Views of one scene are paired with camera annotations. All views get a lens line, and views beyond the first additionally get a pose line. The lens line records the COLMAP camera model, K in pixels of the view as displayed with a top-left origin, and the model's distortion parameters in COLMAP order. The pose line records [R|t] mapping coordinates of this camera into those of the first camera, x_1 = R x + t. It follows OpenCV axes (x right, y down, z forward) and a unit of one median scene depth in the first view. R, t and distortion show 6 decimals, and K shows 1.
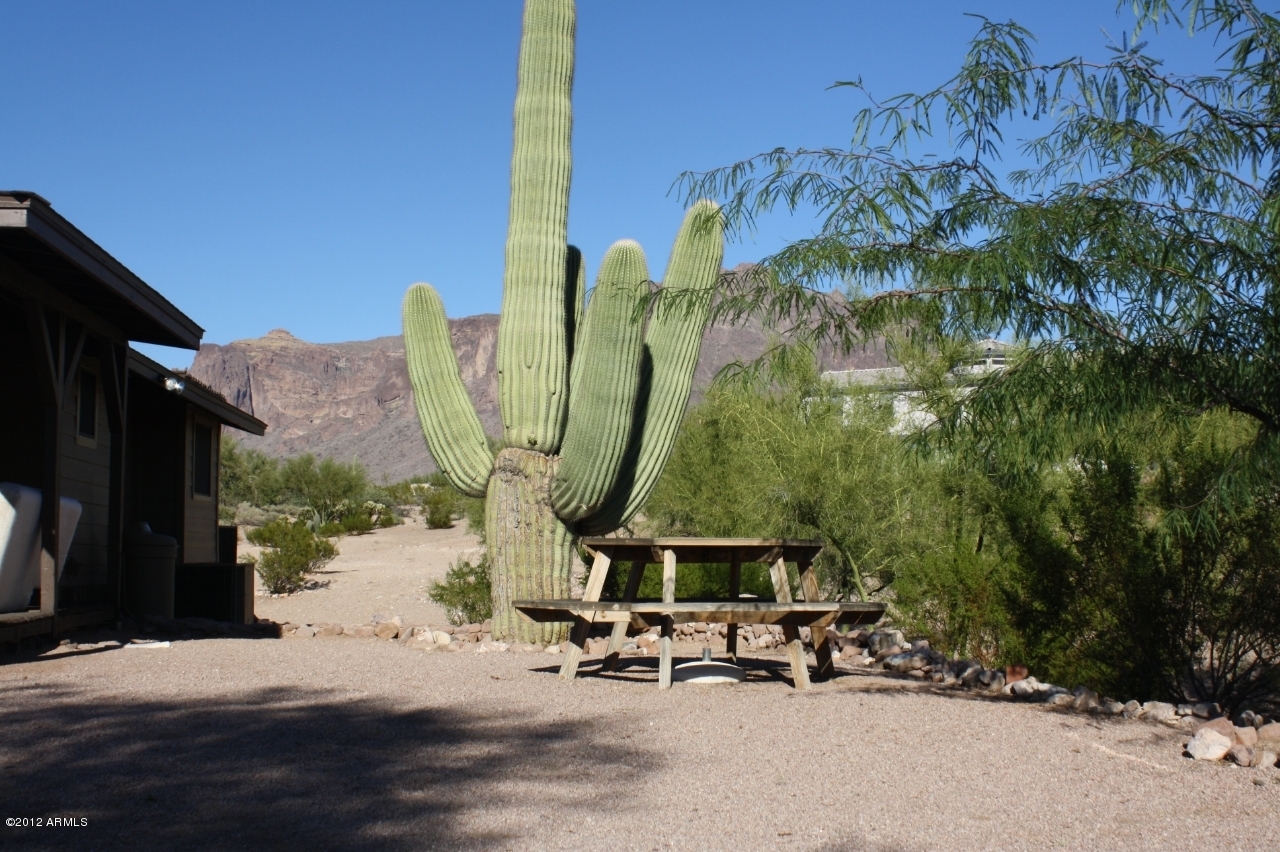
lens RADIAL K [[1650.1, 0, 651.0], [0, 1650.1, 428.0], [0, 0, 1]] dist [-0.118723, 0.266992]
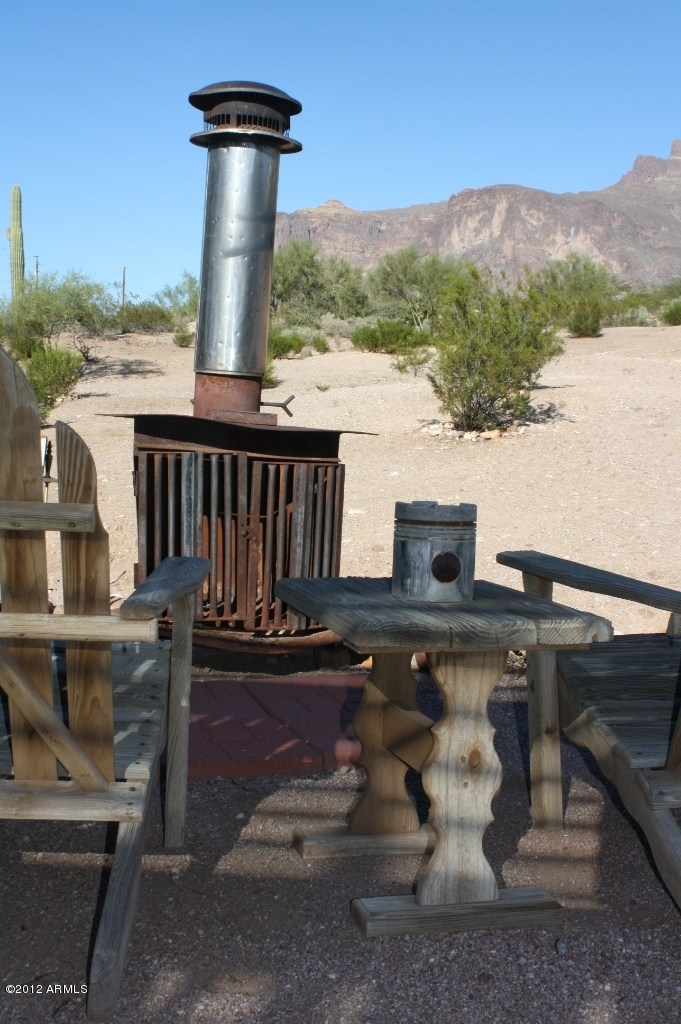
lens RADIAL K [[1320.1, 0, 340.5], [0, 1320.1, 512.0], [0, 0, 1]] dist [-0.118723, 0.266992]
pose [[0.976404, 0.032634, -0.213472, -0.083056], [0.005040, 0.984803, 0.173601, 0.026864], [0.215894, -0.170580, 0.961401, 0.286874]]
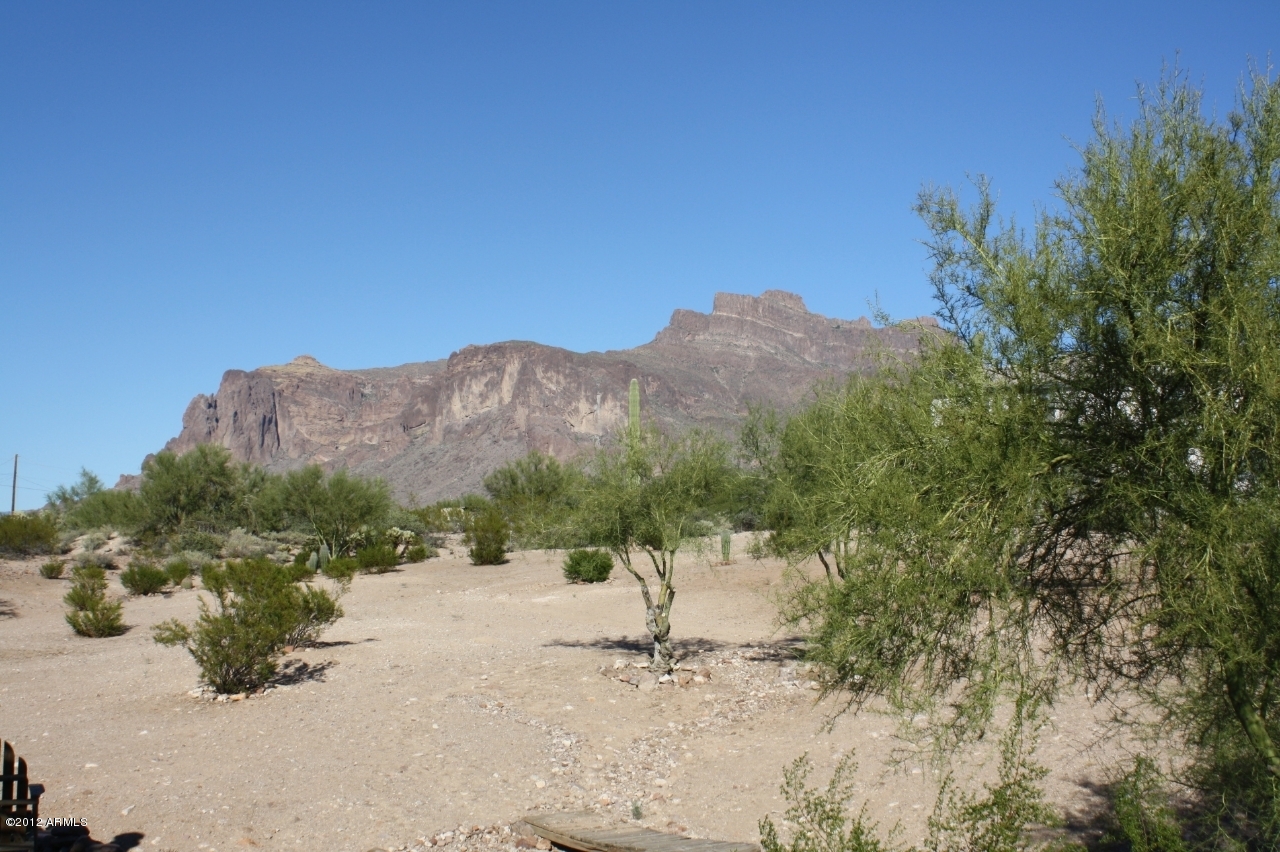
lens RADIAL K [[1650.1, 0, 651.0], [0, 1650.1, 428.0], [0, 0, 1]] dist [-0.118723, 0.266992]
pose [[0.999883, 0.002098, -0.015140, -0.034459], [-0.002351, 0.999858, -0.016660, 0.009166], [0.015103, 0.016694, 0.999747, 0.201280]]
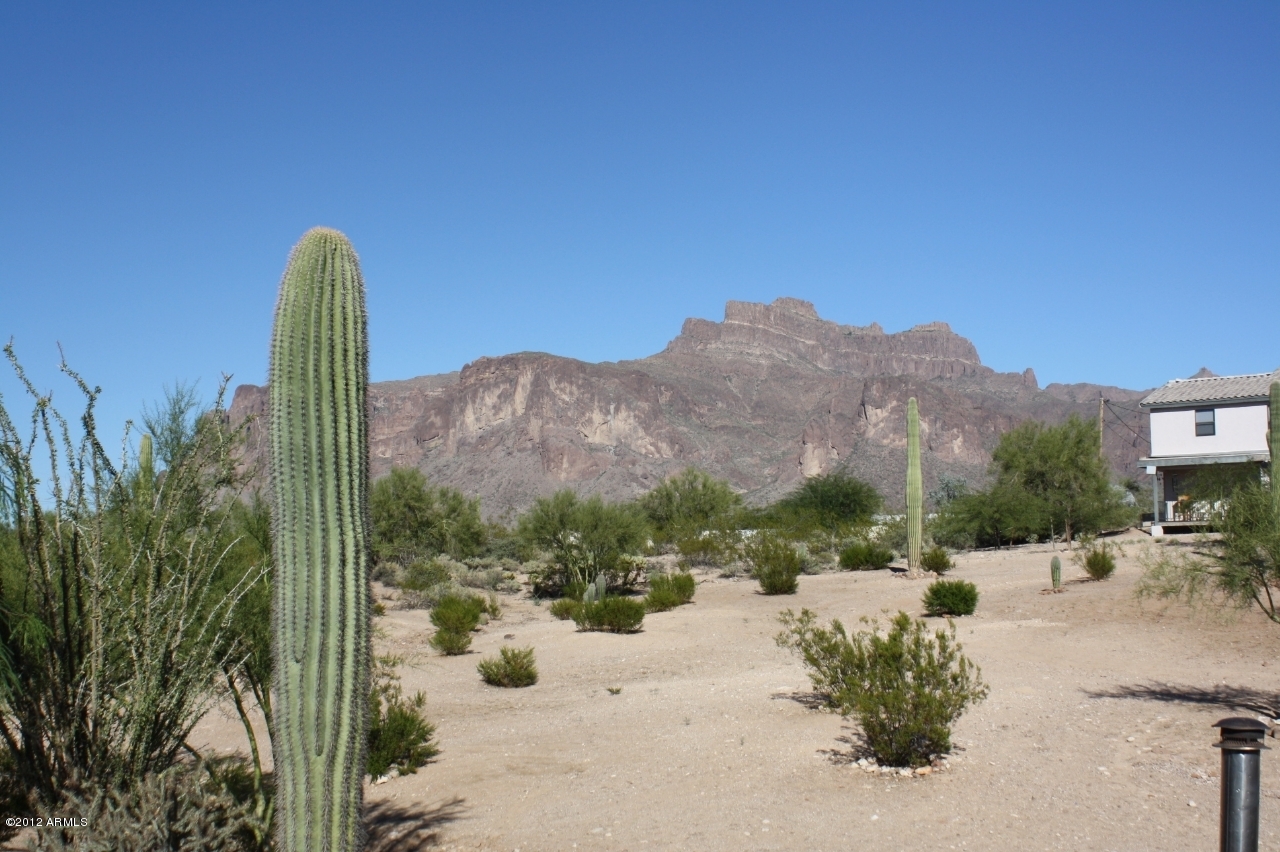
lens RADIAL K [[1650.1, 0, 651.0], [0, 1650.1, 428.0], [0, 0, 1]] dist [-0.118723, 0.266992]
pose [[0.999693, -0.012228, -0.021552, -0.130298], [0.011745, 0.999680, -0.022394, 0.003784], [0.021819, 0.022134, 0.999517, 0.221886]]
